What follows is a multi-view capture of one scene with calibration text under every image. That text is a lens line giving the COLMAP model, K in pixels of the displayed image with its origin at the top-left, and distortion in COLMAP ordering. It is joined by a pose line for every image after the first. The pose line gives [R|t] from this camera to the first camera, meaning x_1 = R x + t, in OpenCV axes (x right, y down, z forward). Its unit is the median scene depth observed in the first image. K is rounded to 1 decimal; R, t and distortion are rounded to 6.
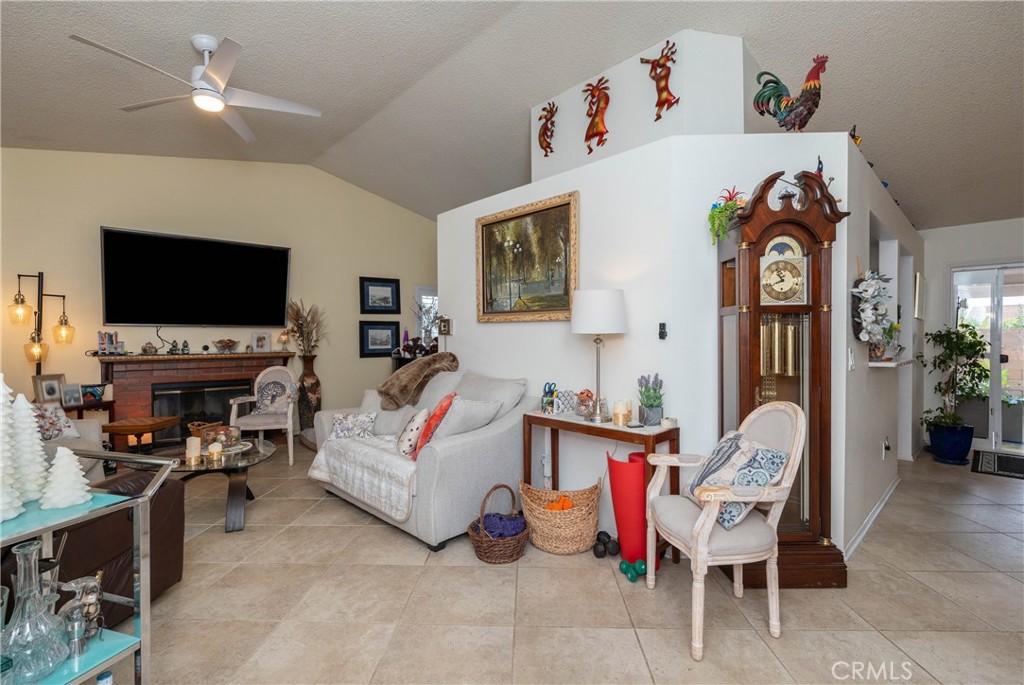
lens RADIAL K [[463.0, 0, 510.5], [0, 463.0, 343.0], [0, 0, 1]] dist [-0.008394, 0.000819]
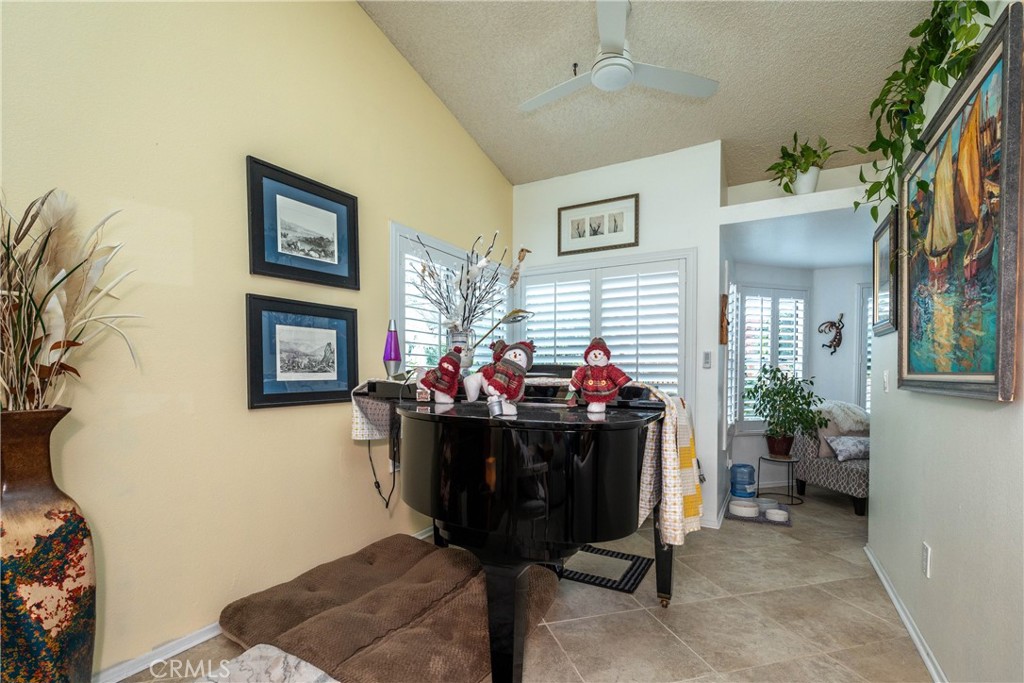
lens RADIAL K [[463.0, 0, 508.3], [0, 463.0, 383.5], [0, 0, 1]] dist [-0.008394, 0.000819]
pose [[0.954395, 0.003060, 0.298532, -0.296209], [-0.007748, 0.999865, 0.014521, 0.009610], [-0.298447, -0.016172, 0.954289, 0.760644]]
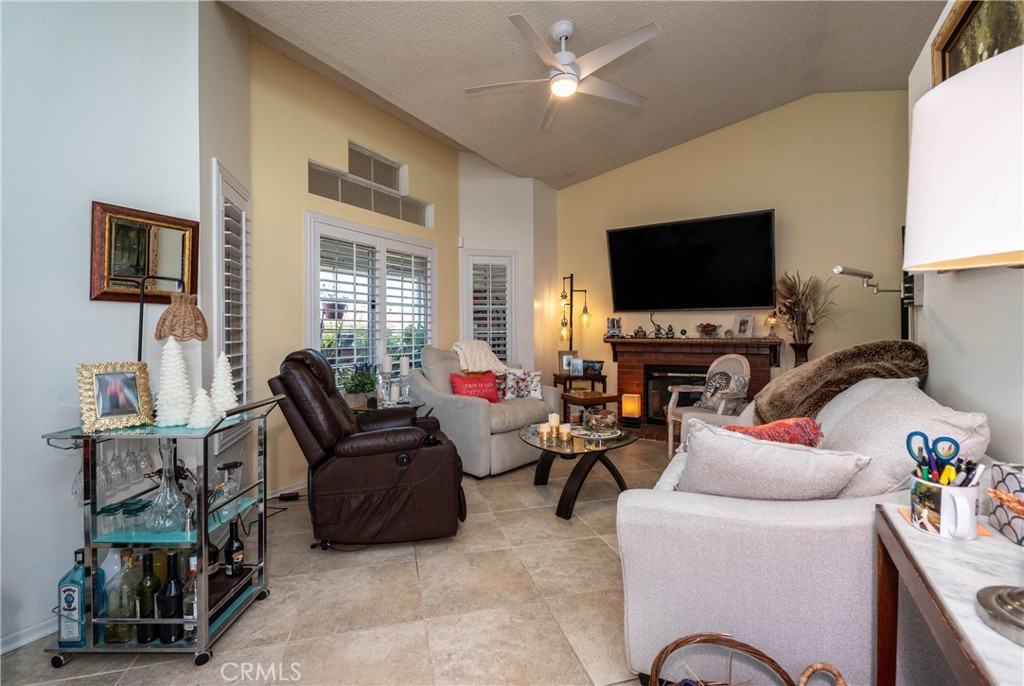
lens RADIAL K [[463.0, 0, 509.4], [0, 463.0, 335.5], [0, 0, 1]] dist [-0.008394, 0.000819]
pose [[0.290740, 0.011260, -0.956736, 0.160409], [-0.004782, 0.999935, 0.010315, 0.008519], [0.956790, 0.001577, 0.290775, 0.331459]]
